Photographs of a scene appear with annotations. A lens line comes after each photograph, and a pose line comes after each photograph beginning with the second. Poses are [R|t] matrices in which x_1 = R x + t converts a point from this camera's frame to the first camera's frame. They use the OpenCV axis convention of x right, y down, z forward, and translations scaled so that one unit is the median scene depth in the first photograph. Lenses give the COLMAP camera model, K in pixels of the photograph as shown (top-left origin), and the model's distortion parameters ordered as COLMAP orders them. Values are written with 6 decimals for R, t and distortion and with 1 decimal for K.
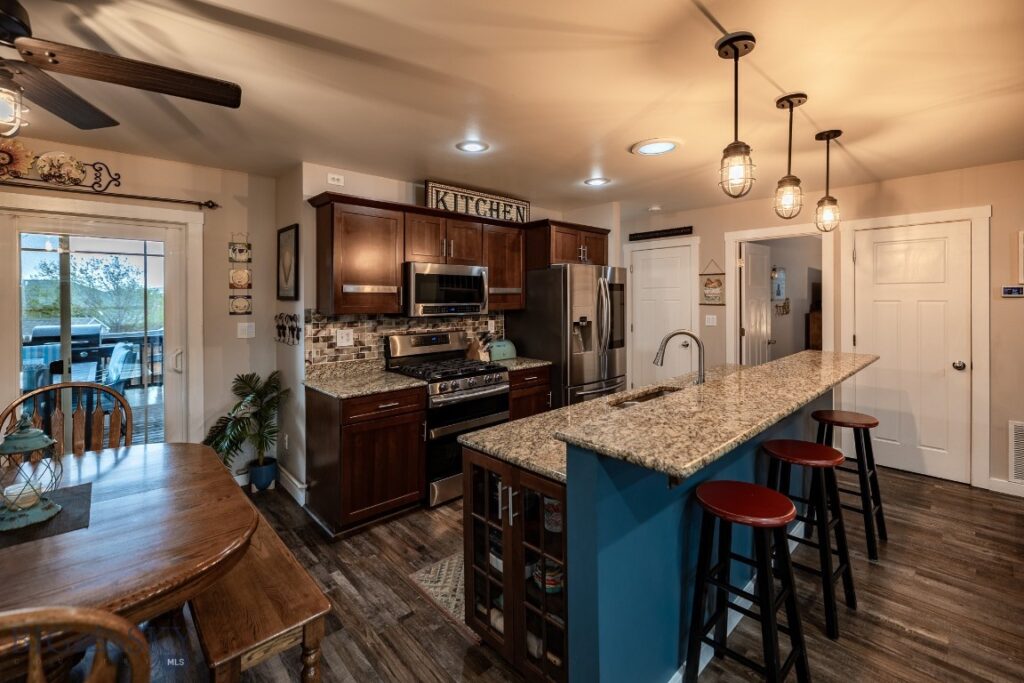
lens RADIAL K [[443.7, 0, 510.2], [0, 443.7, 298.2], [0, 0, 1]] dist [-0.000709, 0.000027]
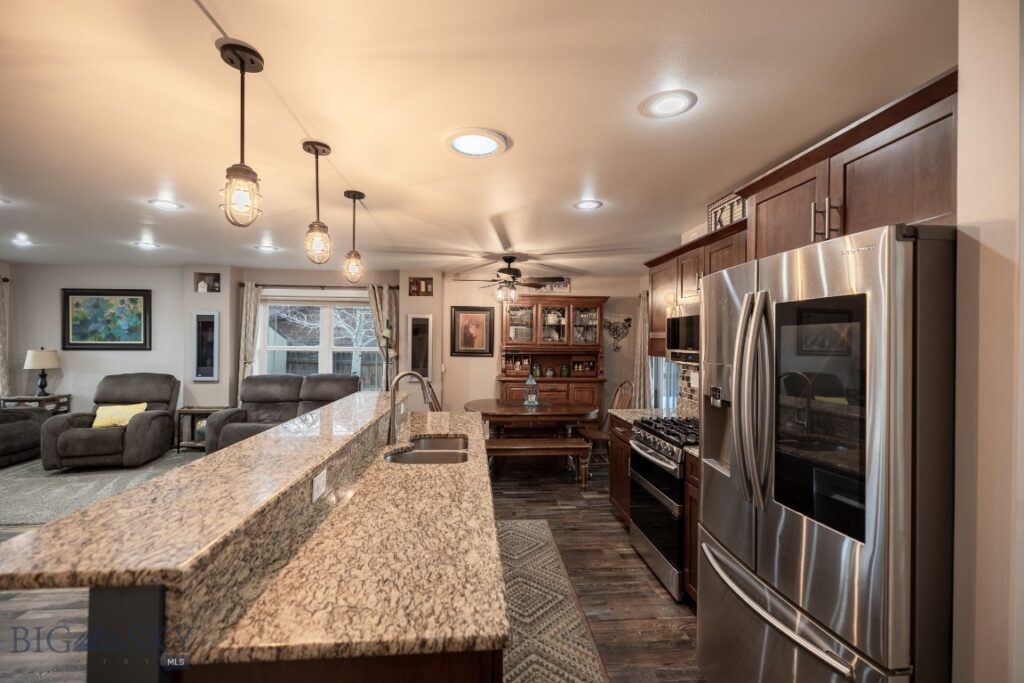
lens RADIAL K [[442.2, 0, 512.0], [0, 442.2, 341.5], [0, 0, 1]] dist [-0.000880, -0.000152]
pose [[-0.612658, -0.000592, -0.790348, 0.758870], [-0.006990, 0.999965, 0.004670, -0.007419], [0.790317, 0.008386, -0.612640, 1.301975]]
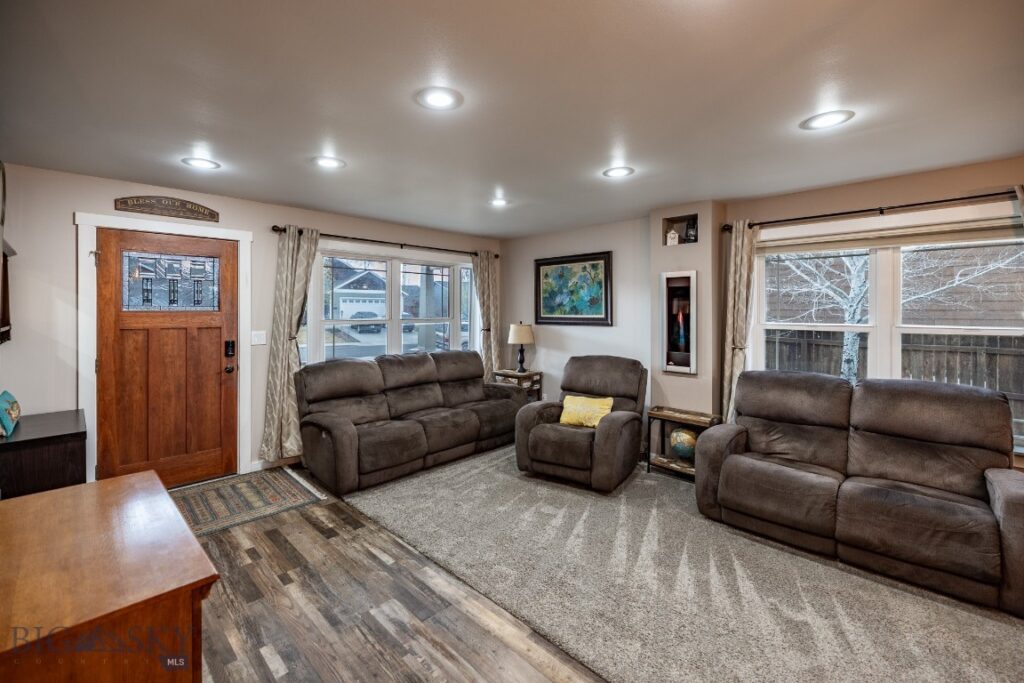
lens RADIAL K [[439.5, 0, 508.0], [0, 439.5, 309.8], [0, 0, 1]] dist [0.000388, 0.000163]
pose [[-0.999164, 0.004204, -0.040659, 0.635582], [0.004223, 0.999991, -0.000378, -0.007348], [0.040657, -0.000550, -0.999173, 0.455580]]
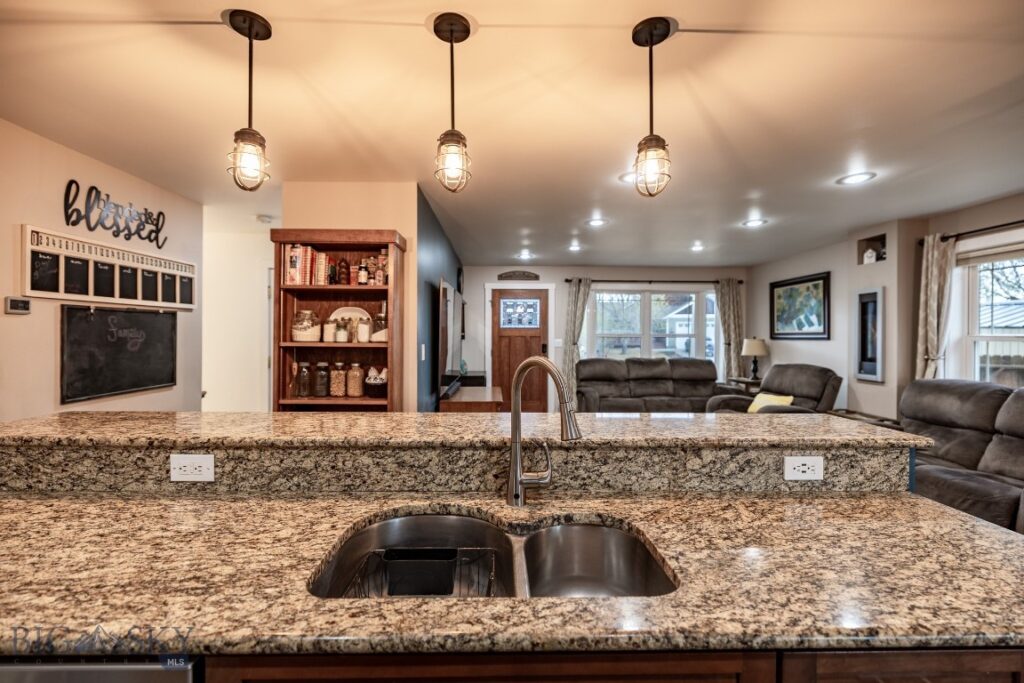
lens RADIAL K [[435.6, 0, 507.6], [0, 435.6, 335.9], [0, 0, 1]] dist [-0.002134, -0.000285]
pose [[-0.749386, 0.001222, 0.662132, 0.064696], [0.000693, 0.999999, -0.001061, 0.033297], [-0.662133, -0.000337, -0.749386, 0.962685]]
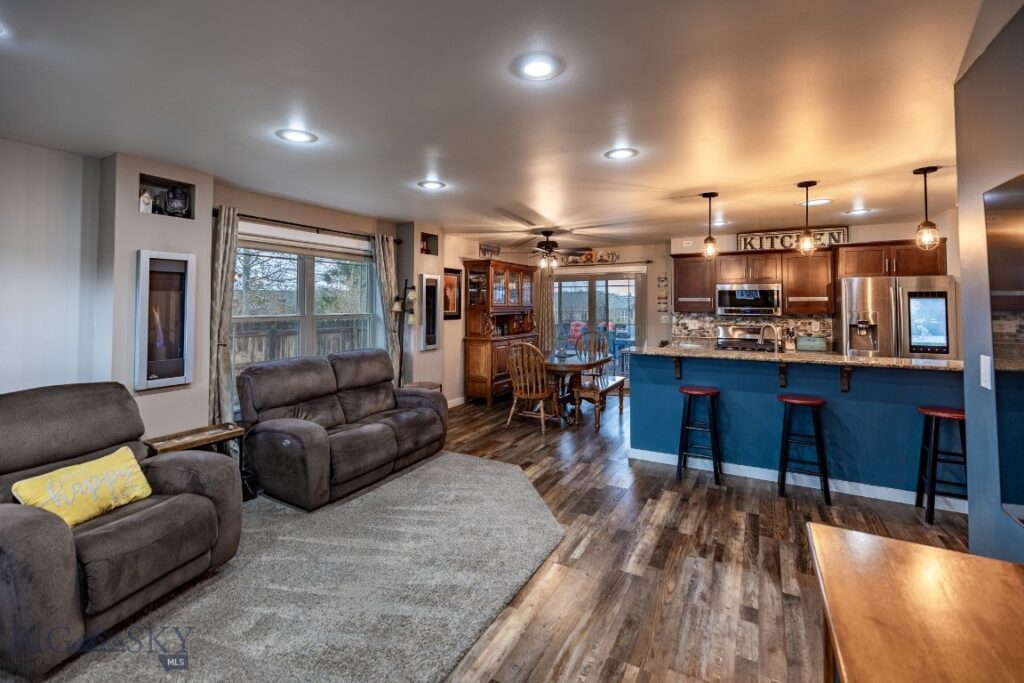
lens RADIAL K [[440.1, 0, 507.2], [0, 440.1, 290.6], [0, 0, 1]] dist [-0.001128, -0.000134]
pose [[0.300631, -0.022266, -0.953481, 1.195021], [-0.002606, 0.999705, -0.024167, -0.010565], [0.953737, 0.009750, 0.300484, -0.337522]]
